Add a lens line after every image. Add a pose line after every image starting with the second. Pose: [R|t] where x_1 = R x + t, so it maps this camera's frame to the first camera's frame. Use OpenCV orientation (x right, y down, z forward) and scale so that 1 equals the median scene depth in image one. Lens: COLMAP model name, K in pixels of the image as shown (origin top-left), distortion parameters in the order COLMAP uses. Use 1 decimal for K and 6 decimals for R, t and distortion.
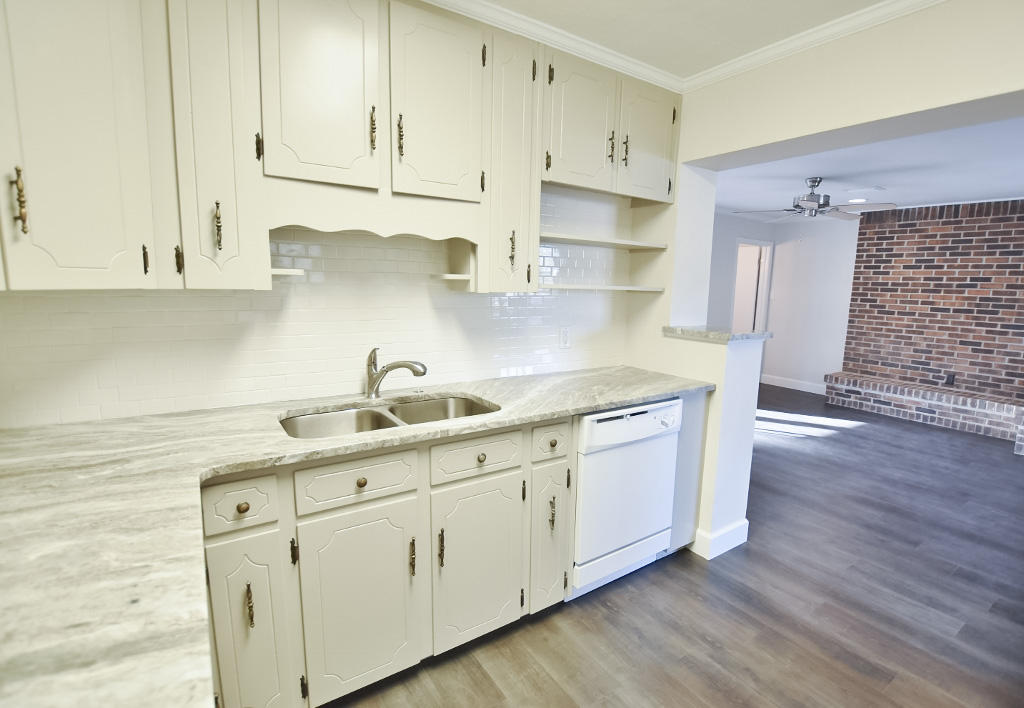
lens RADIAL K [[492.0, 0, 538.0], [0, 492.0, 358.6], [0, 0, 1]] dist [-0.026831, 0.002271]
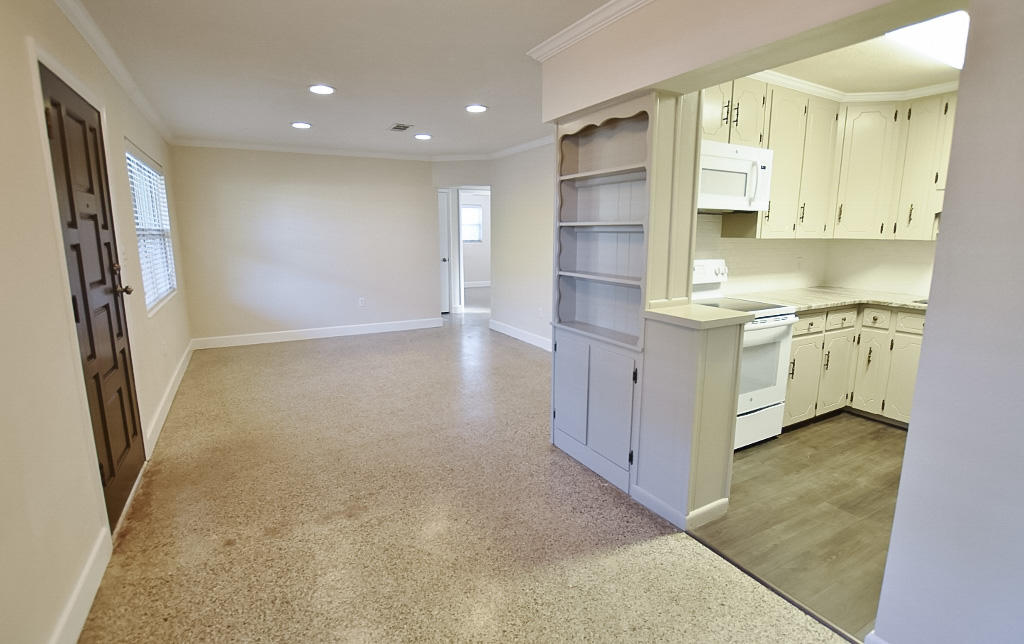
lens RADIAL K [[485.7, 0, 518.2], [0, 485.7, 321.1], [0, 0, 1]] dist [-0.028248, 0.001876]
pose [[-0.107292, 0.155292, -0.982025, 1.531149], [-0.155771, 0.972902, 0.170869, 0.118375], [0.981949, 0.171304, -0.080195, -0.512231]]
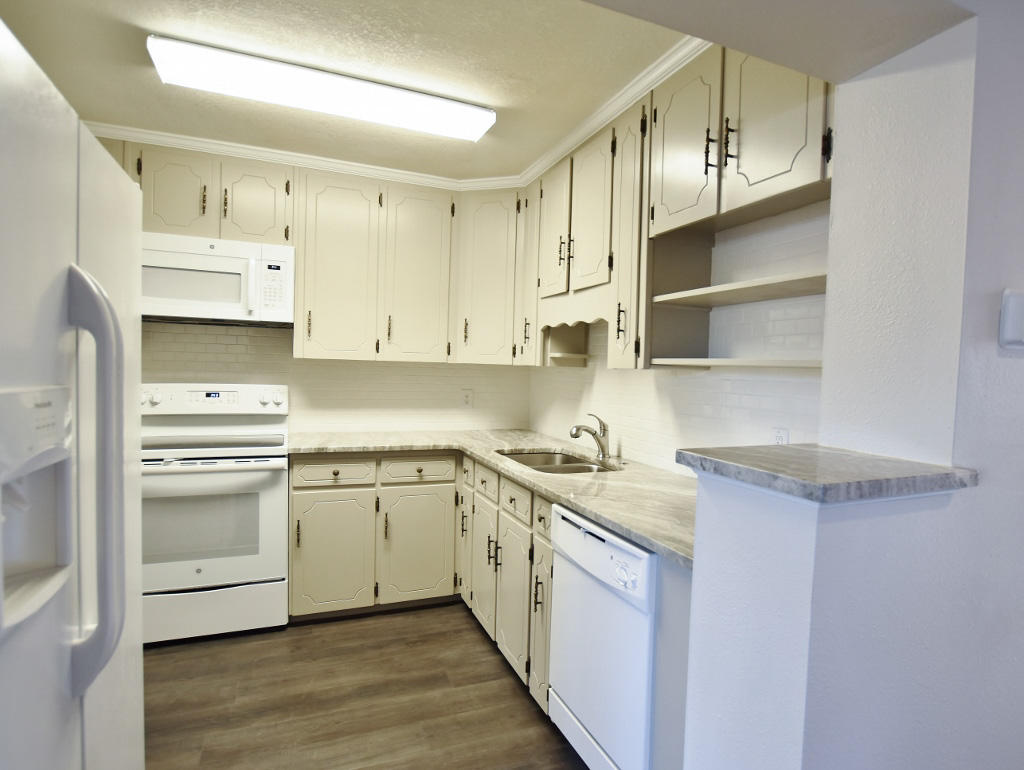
lens RADIAL K [[584.5, 0, 553.4], [0, 584.5, 391.4], [0, 0, 1]] dist [-0.025817, 0.002490]
pose [[-0.186904, 0.008933, -0.982337, 1.129654], [-0.184888, 0.981769, 0.044105, -0.124883], [0.964823, 0.189866, -0.181845, 1.167734]]
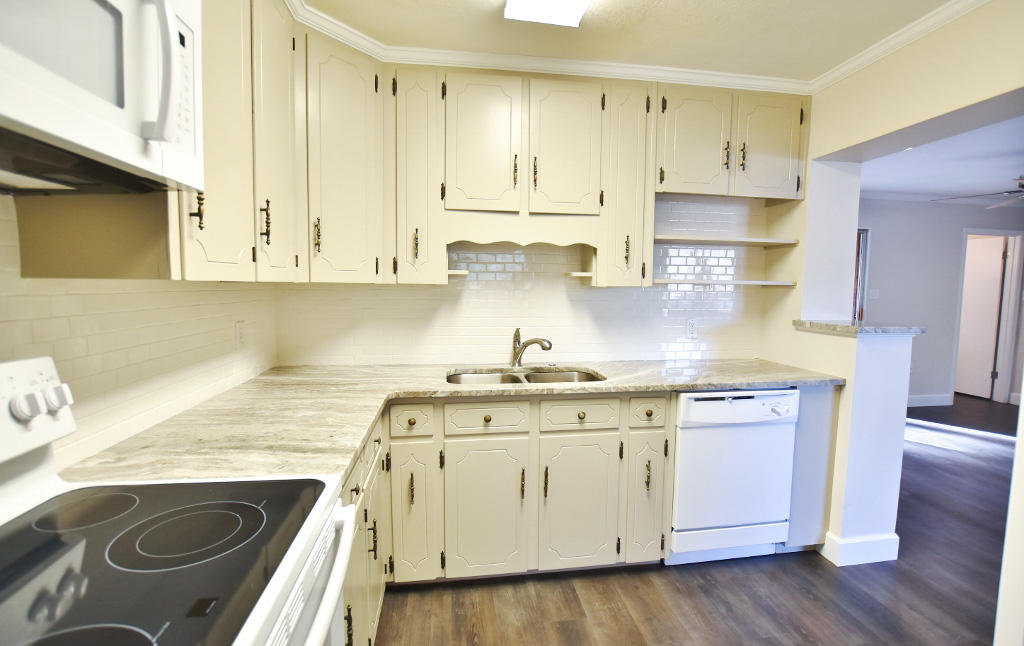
lens RADIAL K [[466.5, 0, 518.2], [0, 466.5, 323.7], [0, 0, 1]] dist [-0.027635, -0.000037]
pose [[0.892289, 0.020045, -0.451019, 0.242658], [-0.055836, 0.996244, -0.066188, 0.050648], [0.447998, 0.084241, 0.890057, -0.131747]]
